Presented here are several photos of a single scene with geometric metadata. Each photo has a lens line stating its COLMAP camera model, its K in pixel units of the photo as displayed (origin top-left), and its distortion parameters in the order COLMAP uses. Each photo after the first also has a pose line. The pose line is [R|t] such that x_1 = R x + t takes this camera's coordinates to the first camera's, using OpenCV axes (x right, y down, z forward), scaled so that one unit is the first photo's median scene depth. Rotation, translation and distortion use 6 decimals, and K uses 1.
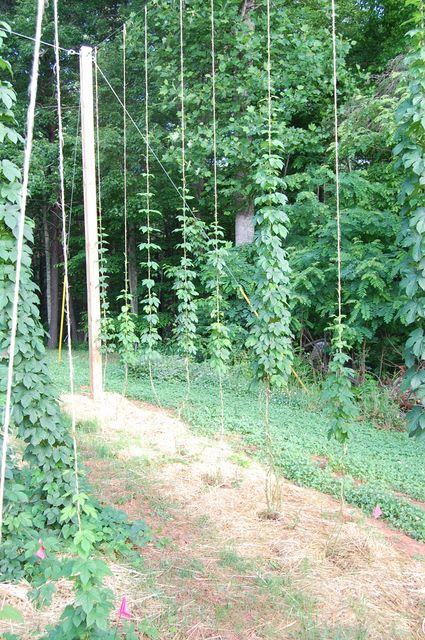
lens RADIAL K [[688.3, 0, 213.2], [0, 688.3, 318.2], [0, 0, 1]] dist [-0.025545, 0.000000]
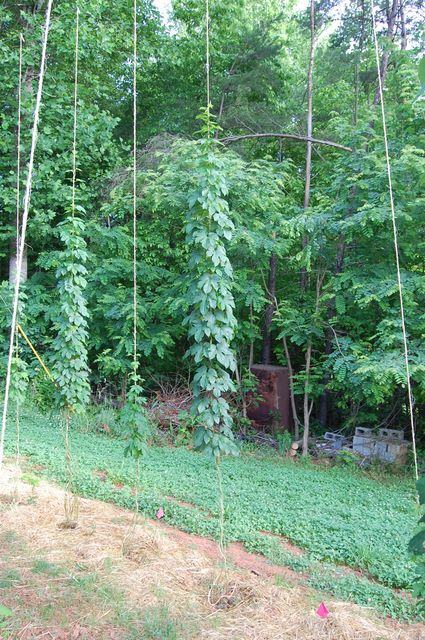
lens RADIAL K [[604.6, 0, 211.8], [0, 604.6, 322.2], [0, 0, 1]] dist [-0.014429, 0.000000]
pose [[0.925117, 0.023452, 0.378958, -0.087898], [-0.007394, 0.999014, -0.043775, -0.013348], [-0.379611, 0.037695, 0.924378, -0.048231]]
